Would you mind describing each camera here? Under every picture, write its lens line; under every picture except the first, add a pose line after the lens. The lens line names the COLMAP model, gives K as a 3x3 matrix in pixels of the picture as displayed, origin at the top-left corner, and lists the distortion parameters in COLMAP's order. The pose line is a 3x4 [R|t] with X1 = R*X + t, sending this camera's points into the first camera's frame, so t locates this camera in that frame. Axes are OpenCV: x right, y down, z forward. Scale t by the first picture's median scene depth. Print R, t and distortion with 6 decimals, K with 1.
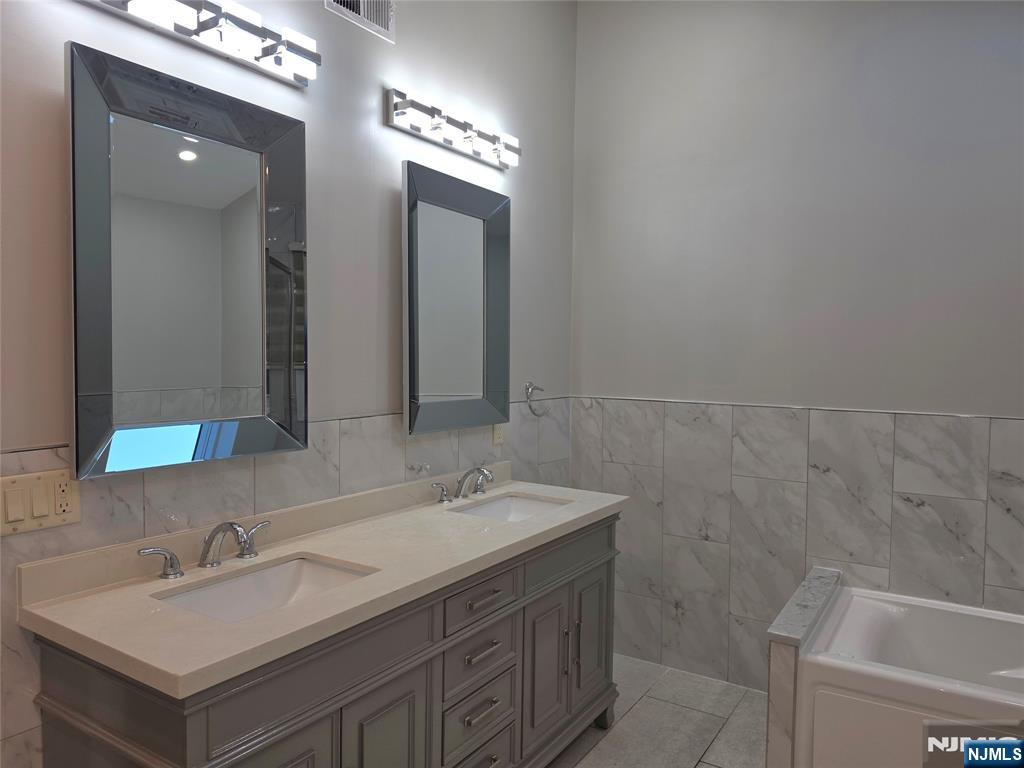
lens RADIAL K [[708.6, 0, 511.7], [0, 708.6, 386.1], [0, 0, 1]] dist [0.024148, -0.019420]
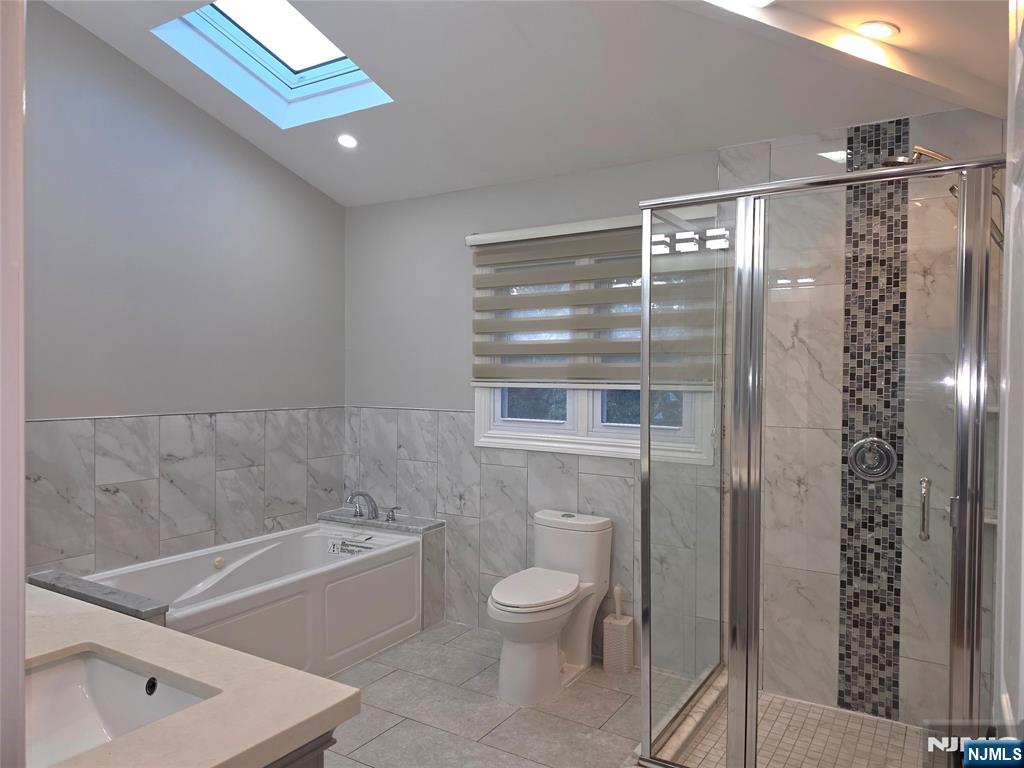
lens RADIAL K [[708.6, 0, 512.5], [0, 708.6, 383.6], [0, 0, 1]] dist [0.024148, -0.019420]
pose [[-0.012679, -0.025042, 0.999606, -0.645438], [0.030621, 0.999208, 0.025420, -0.028060], [-0.999451, 0.030932, -0.011902, 0.335798]]
